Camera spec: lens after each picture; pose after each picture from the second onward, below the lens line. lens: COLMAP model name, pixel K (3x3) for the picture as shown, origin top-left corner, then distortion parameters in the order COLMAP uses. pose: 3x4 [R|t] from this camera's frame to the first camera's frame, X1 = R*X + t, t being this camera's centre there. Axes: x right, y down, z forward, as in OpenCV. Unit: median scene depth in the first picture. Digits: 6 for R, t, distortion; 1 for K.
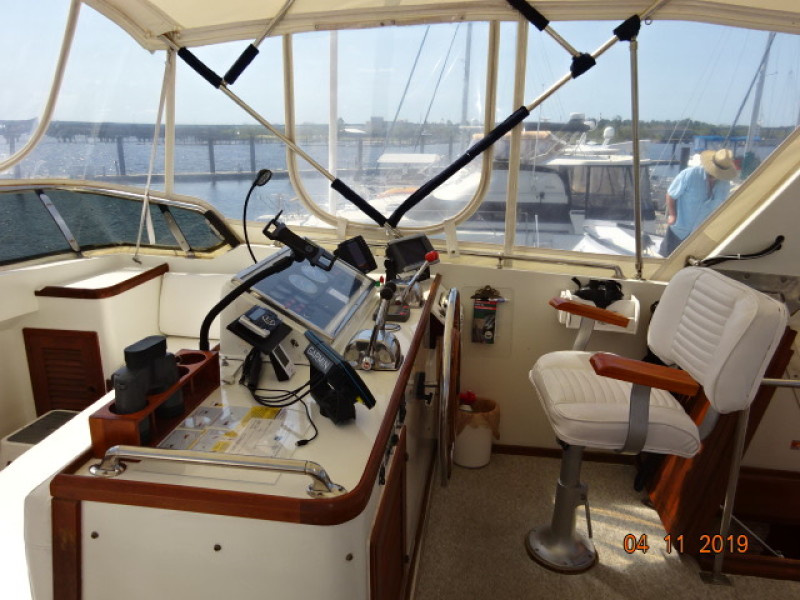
lens RADIAL K [[594.7, 0, 400.0], [0, 594.7, 300.0], [0, 0, 1]] dist [0.011237, -0.010542]
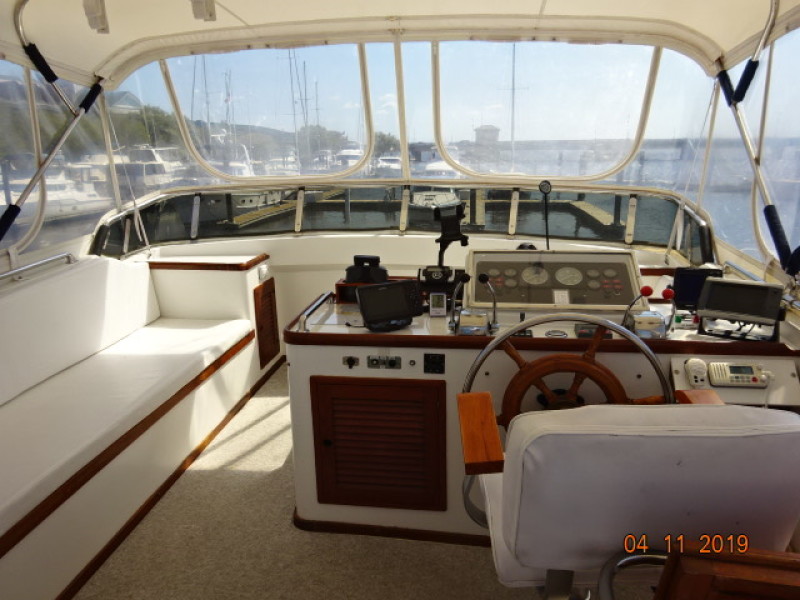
lens RADIAL K [[594.7, 0, 400.0], [0, 594.7, 300.0], [0, 0, 1]] dist [0.011237, -0.010542]
pose [[0.008448, 0.242248, -0.970178, 0.731186], [-0.268799, 0.935052, 0.231137, -0.133238], [0.963159, 0.258830, 0.073015, 0.473579]]
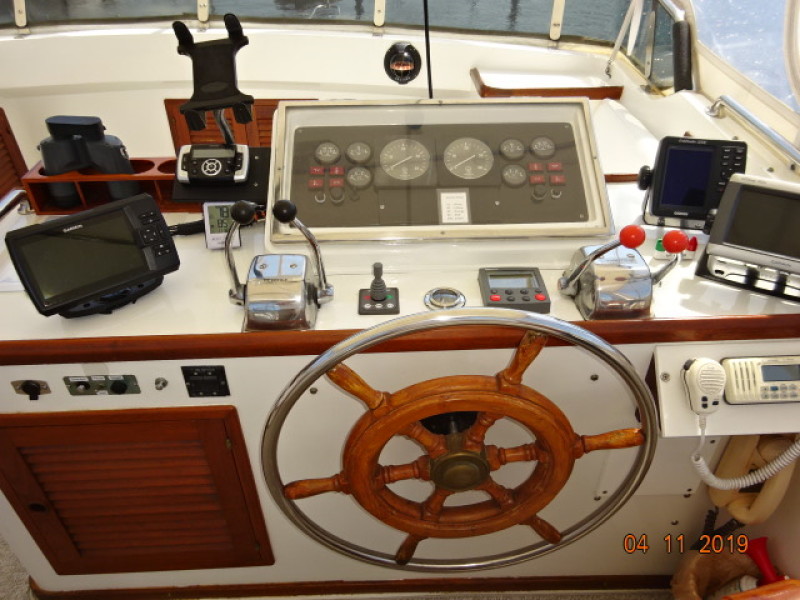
lens RADIAL K [[594.7, 0, 400.0], [0, 594.7, 300.0], [0, 0, 1]] dist [0.011237, -0.010542]
pose [[0.189652, 0.578895, -0.793040, 0.300709], [-0.276216, 0.806536, 0.522690, -0.166875], [0.942198, 0.119921, 0.312861, 0.585331]]
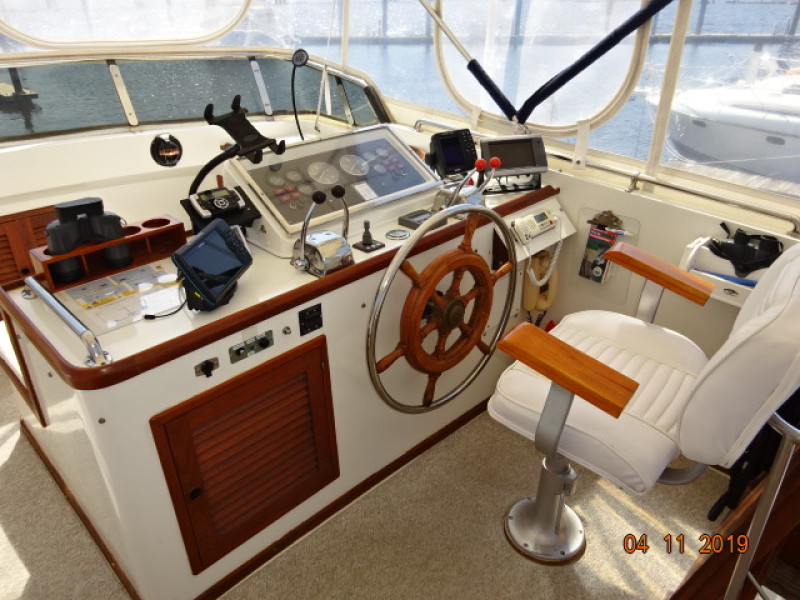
lens RADIAL K [[594.7, 0, 400.0], [0, 594.7, 300.0], [0, 0, 1]] dist [0.011237, -0.010542]
pose [[0.799483, 0.268029, -0.537576, 0.379337], [-0.152209, 0.956117, 0.250345, -0.066564], [0.581085, -0.118322, 0.805196, 0.180698]]
